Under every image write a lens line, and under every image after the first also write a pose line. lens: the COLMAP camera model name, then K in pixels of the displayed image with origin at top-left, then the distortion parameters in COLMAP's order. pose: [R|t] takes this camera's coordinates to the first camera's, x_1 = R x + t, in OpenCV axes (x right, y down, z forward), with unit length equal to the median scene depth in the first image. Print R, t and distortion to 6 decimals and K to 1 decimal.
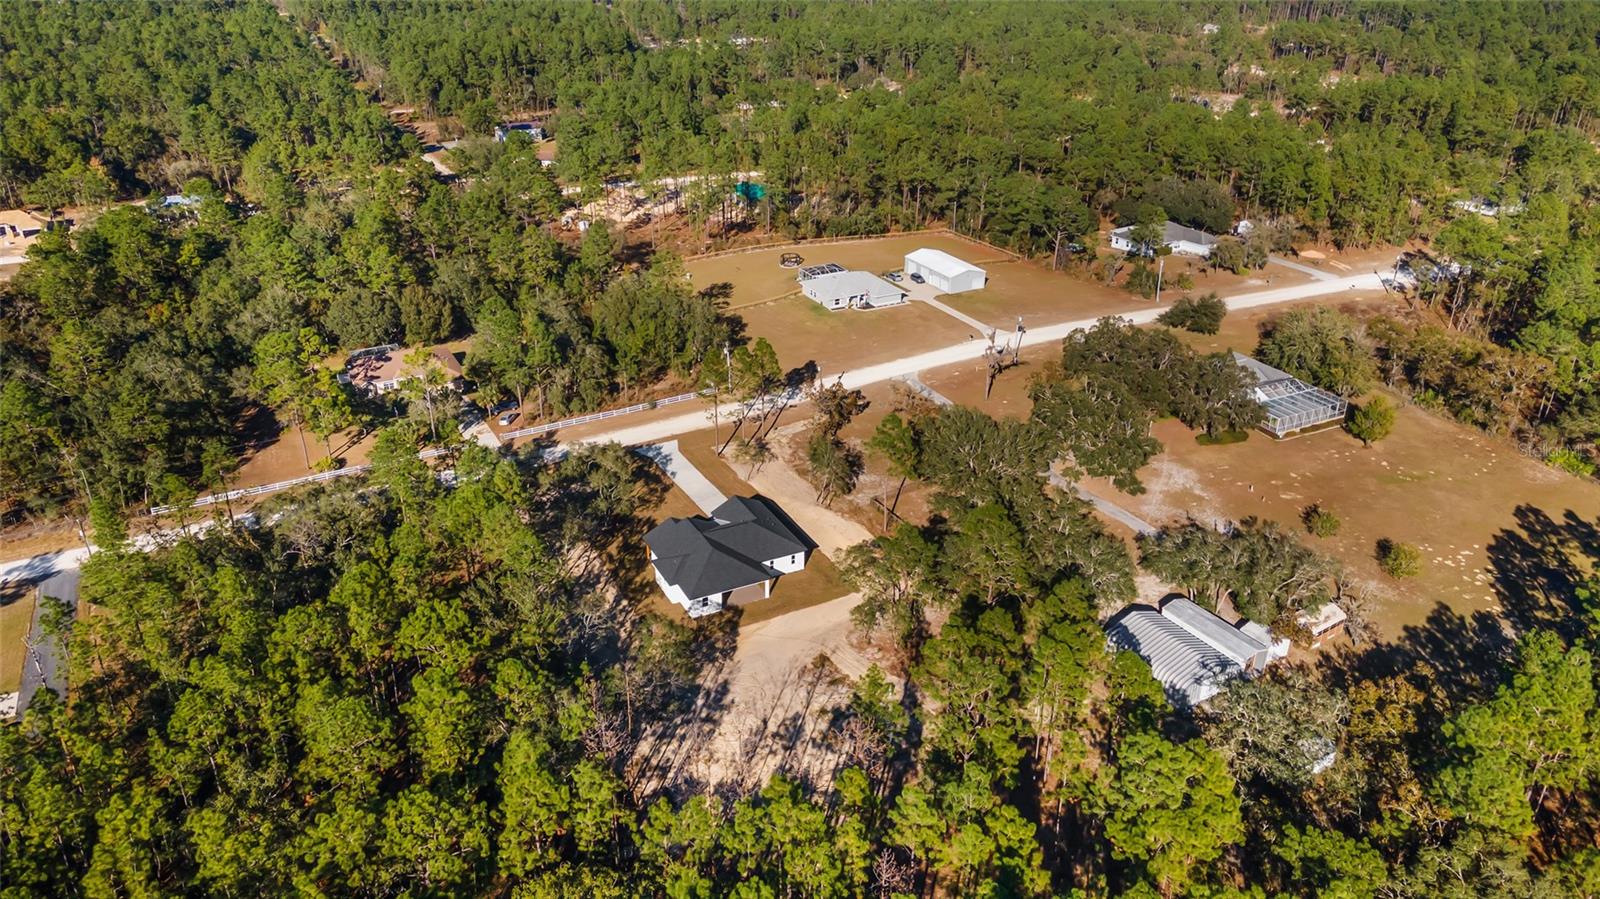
lens RADIAL K [[1168.9, 0, 800.0], [0, 1168.9, 449.5], [0, 0, 1]] dist [0.010265, 0.066949]
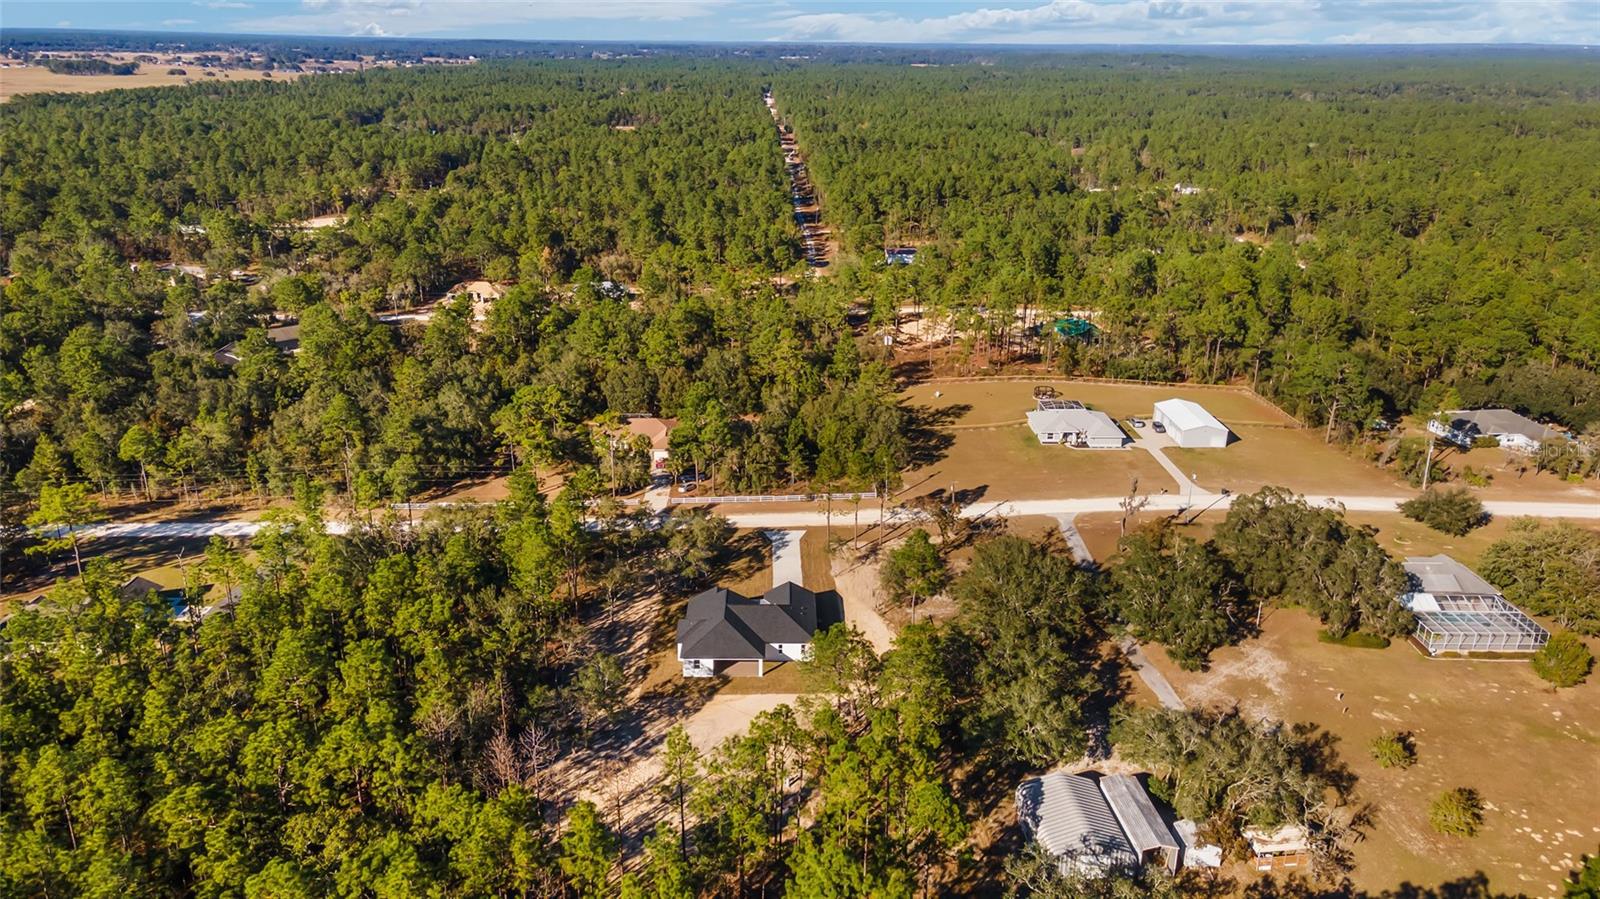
lens RADIAL K [[1168.9, 0, 800.0], [0, 1168.9, 449.5], [0, 0, 1]] dist [0.010265, 0.066949]
pose [[0.899547, 0.152379, -0.409384, 0.335485], [-0.197508, 0.977796, -0.070037, -0.005295], [0.389622, 0.143858, 0.909670, 0.021134]]
